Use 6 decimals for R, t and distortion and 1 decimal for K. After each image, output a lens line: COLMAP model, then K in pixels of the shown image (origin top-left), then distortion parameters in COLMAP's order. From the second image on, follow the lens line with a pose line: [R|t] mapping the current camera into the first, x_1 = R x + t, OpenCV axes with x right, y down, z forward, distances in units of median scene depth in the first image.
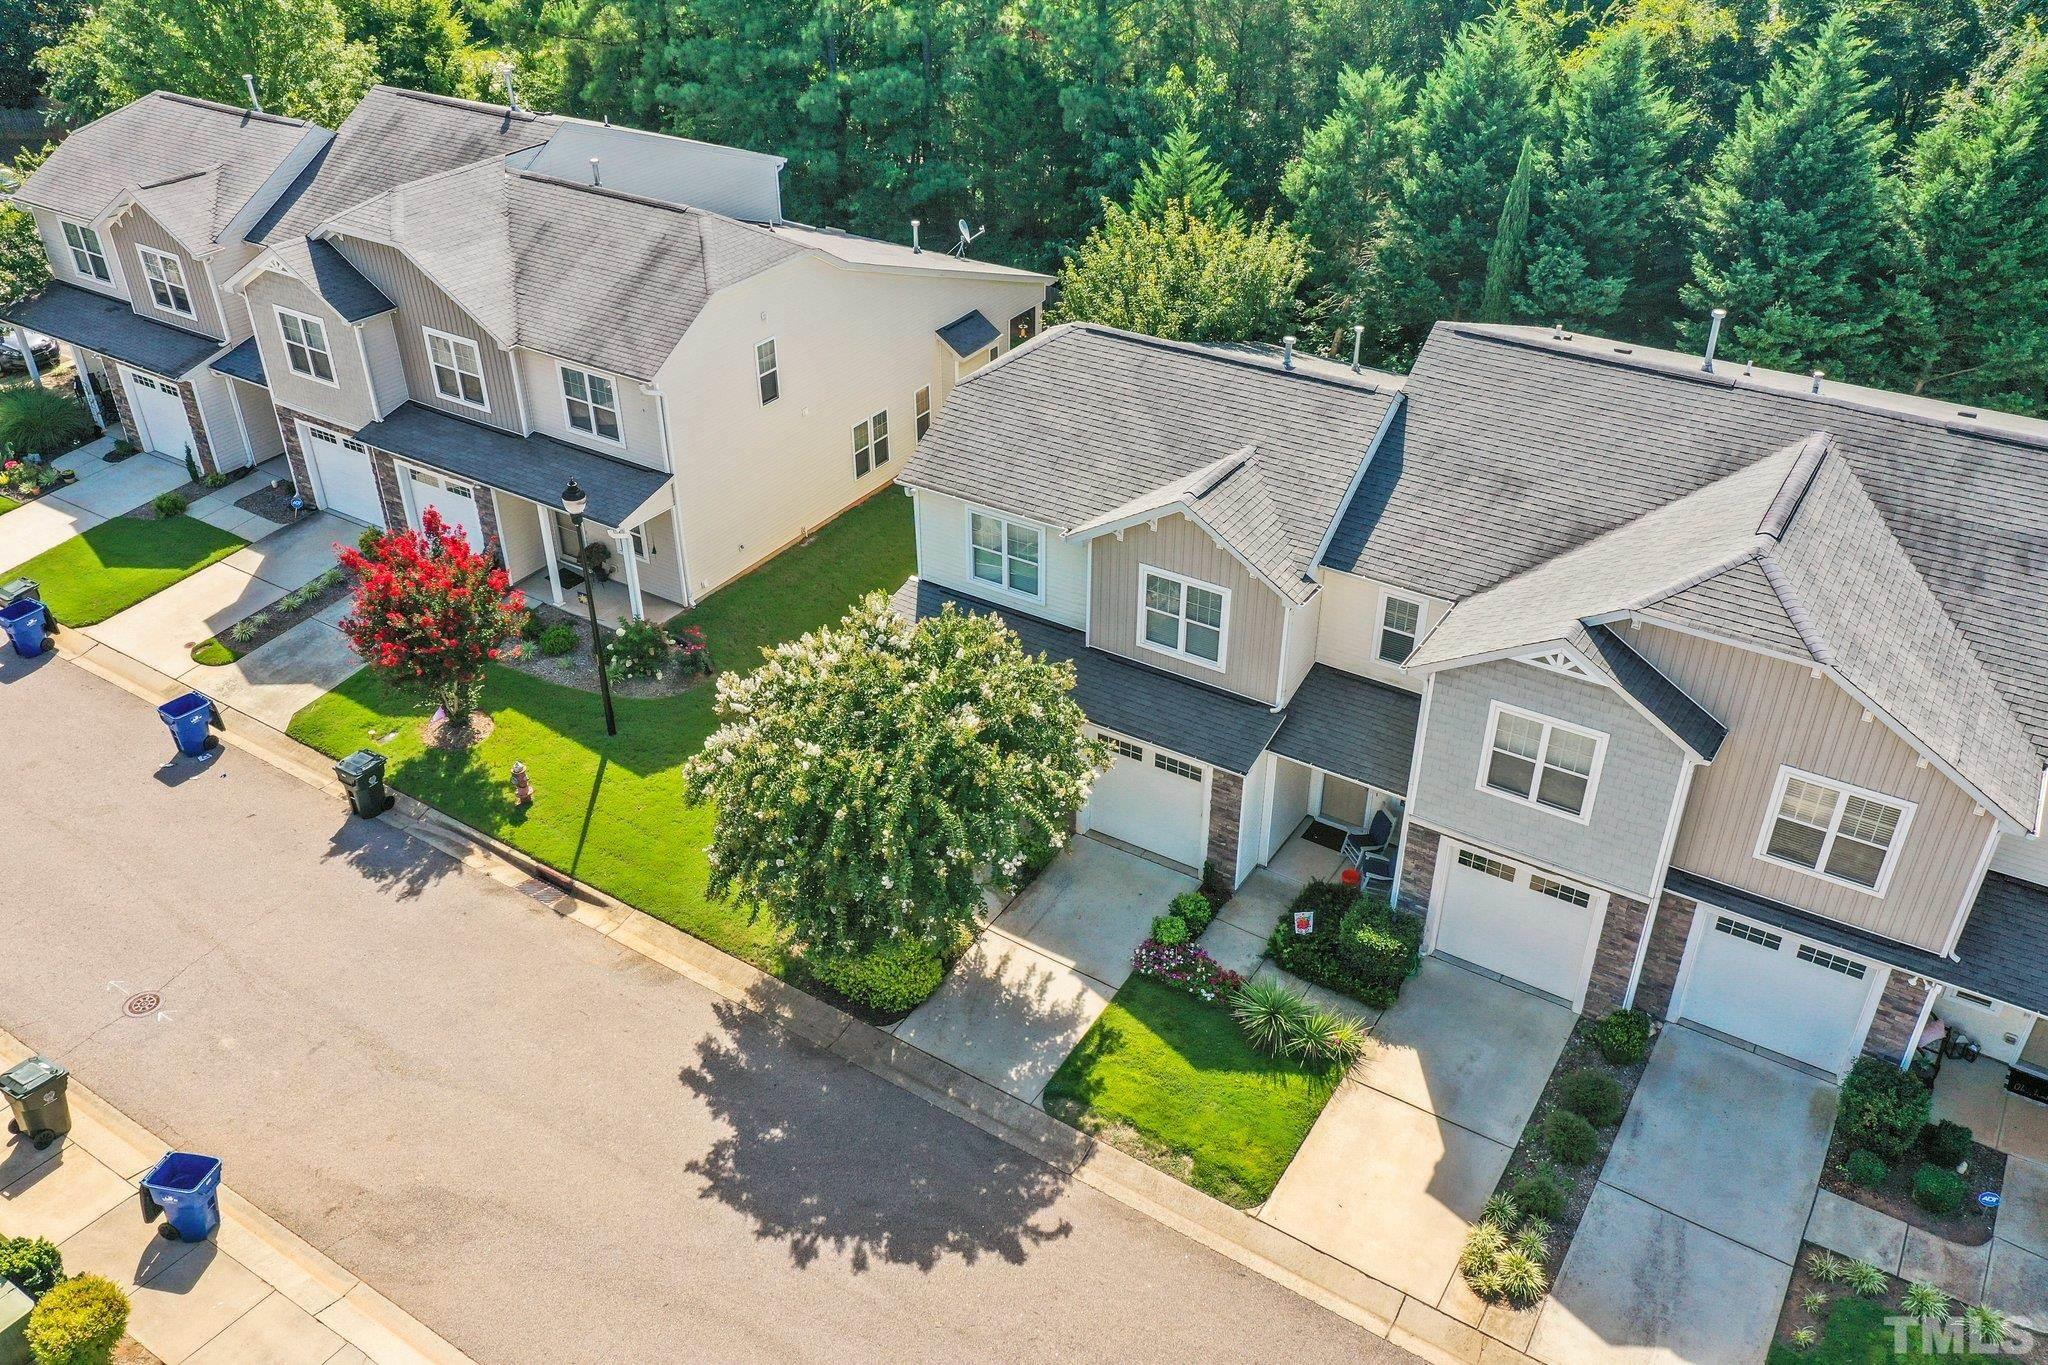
lens RADIAL K [[1618.9, 0, 1024.2], [0, 1618.9, 673.4], [0, 0, 1]] dist [0.026894, 0.000632]
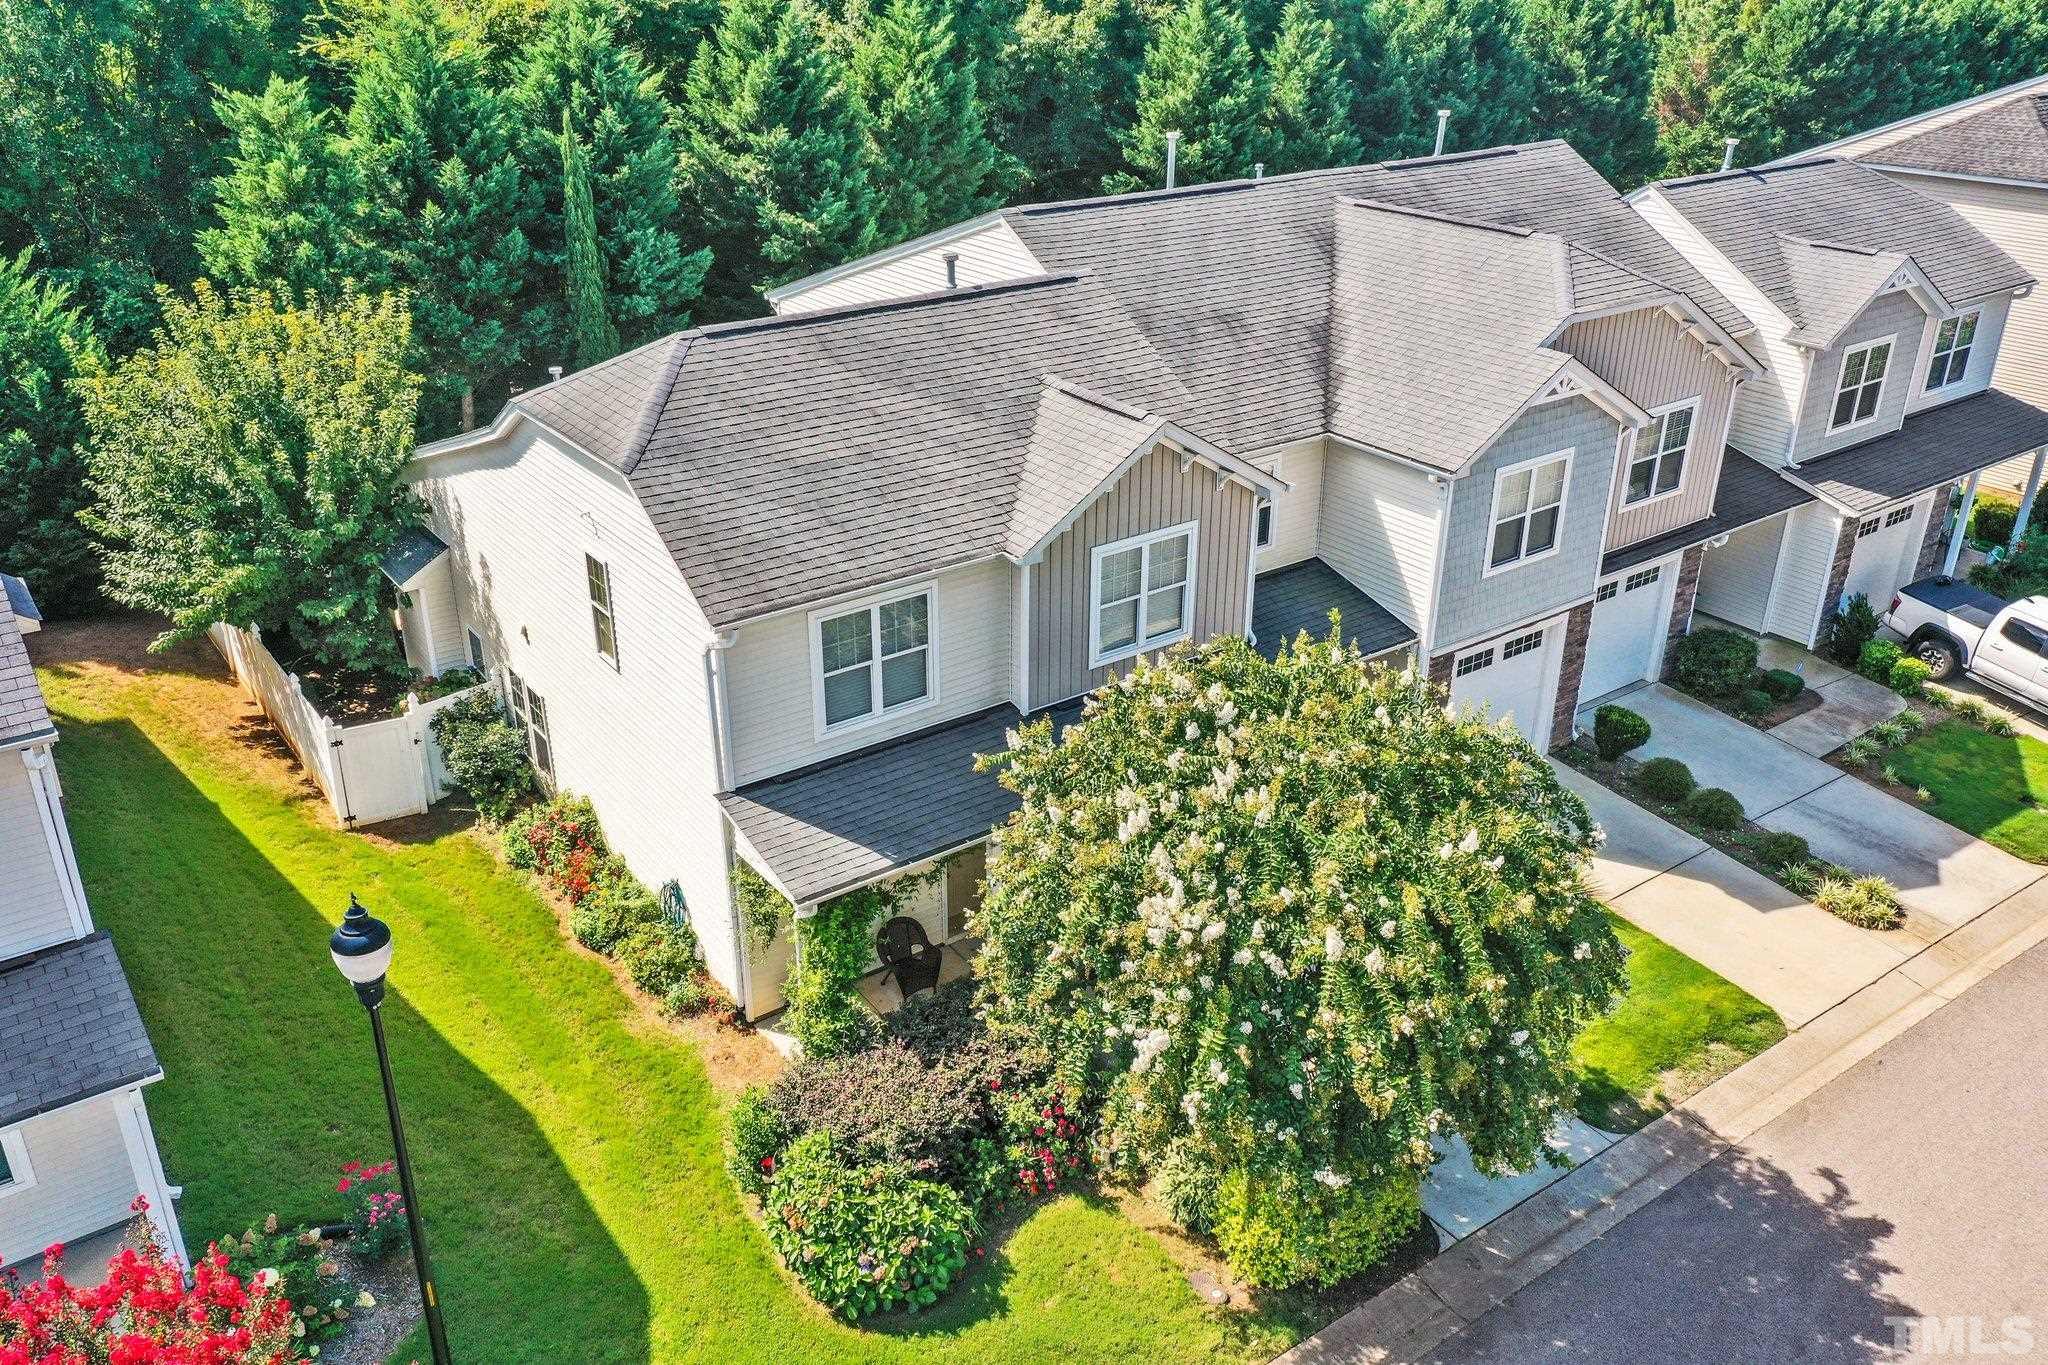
lens RADIAL K [[1621.2, 0, 1024.0], [0, 1621.2, 682.5], [0, 0, 1]] dist [0.019479, 0.004772]
pose [[0.365331, -0.400438, 0.840347, -0.607693], [0.497926, 0.846807, 0.187049, -0.178586], [-0.786513, 0.350096, 0.508753, 0.722724]]
